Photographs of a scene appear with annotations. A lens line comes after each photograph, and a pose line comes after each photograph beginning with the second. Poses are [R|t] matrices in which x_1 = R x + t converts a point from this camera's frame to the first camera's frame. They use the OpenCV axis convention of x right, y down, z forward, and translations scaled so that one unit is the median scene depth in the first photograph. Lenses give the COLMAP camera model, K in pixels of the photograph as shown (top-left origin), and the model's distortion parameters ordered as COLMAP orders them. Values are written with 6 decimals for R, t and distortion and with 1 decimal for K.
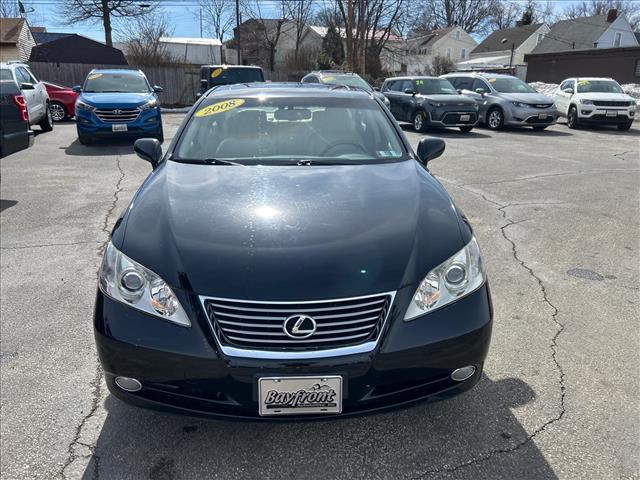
lens RADIAL K [[496.4, 0, 320.0], [0, 496.4, 240.0], [0, 0, 1]] dist [0.025114, -0.006587]
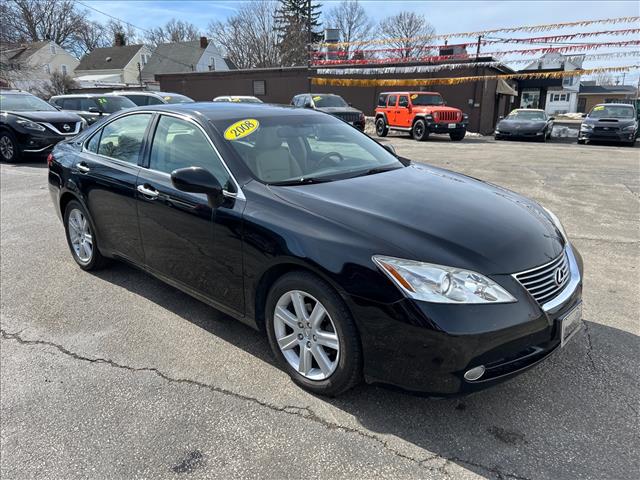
lens RADIAL K [[496.4, 0, 320.0], [0, 496.4, 240.0], [0, 0, 1]] dist [0.025114, -0.006587]
pose [[0.715782, -0.199200, 0.669309, -0.172449], [0.221231, 0.973768, 0.053221, -0.017065], [-0.662354, 0.109978, 0.741075, 0.050678]]
